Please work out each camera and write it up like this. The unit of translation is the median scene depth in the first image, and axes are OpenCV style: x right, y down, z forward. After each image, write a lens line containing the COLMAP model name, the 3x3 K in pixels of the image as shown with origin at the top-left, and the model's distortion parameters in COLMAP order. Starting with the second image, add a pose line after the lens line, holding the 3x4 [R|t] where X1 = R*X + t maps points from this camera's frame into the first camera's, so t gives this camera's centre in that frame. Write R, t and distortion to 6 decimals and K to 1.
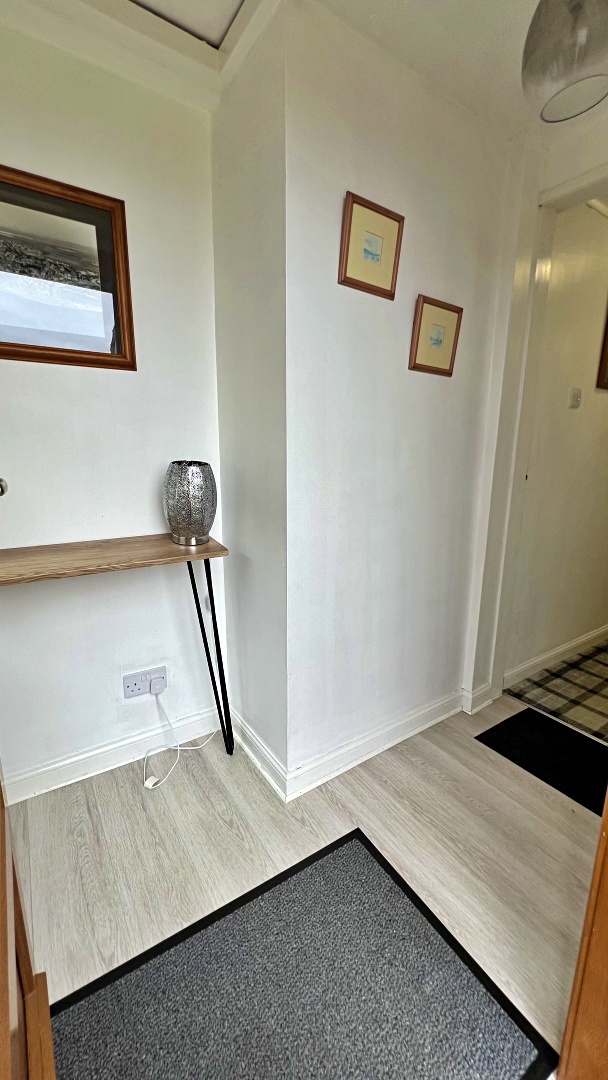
lens RADIAL K [[433.0, 0, 304.9], [0, 433.0, 540.9], [0, 0, 1]] dist [0.000464, 0.000428]
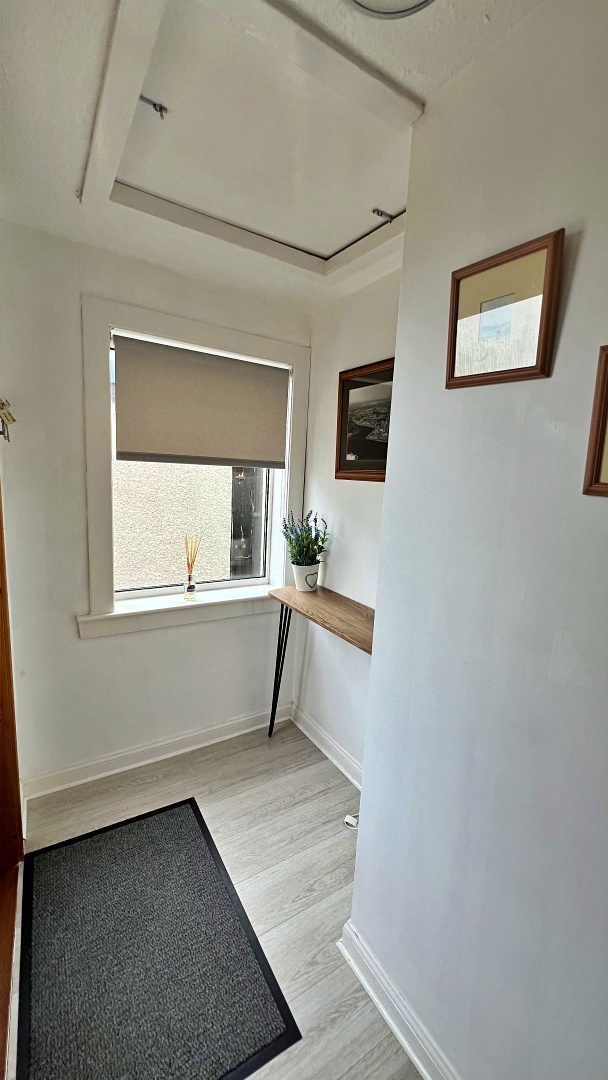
lens RADIAL K [[433.0, 0, 305.0], [0, 433.0, 539.6], [0, 0, 1]] dist [0.000464, 0.000428]
pose [[-0.020387, 0.149049, -0.988620, 0.812312], [-0.253982, 0.955615, 0.149311, -0.371862], [0.966994, 0.254136, 0.018374, 0.766746]]
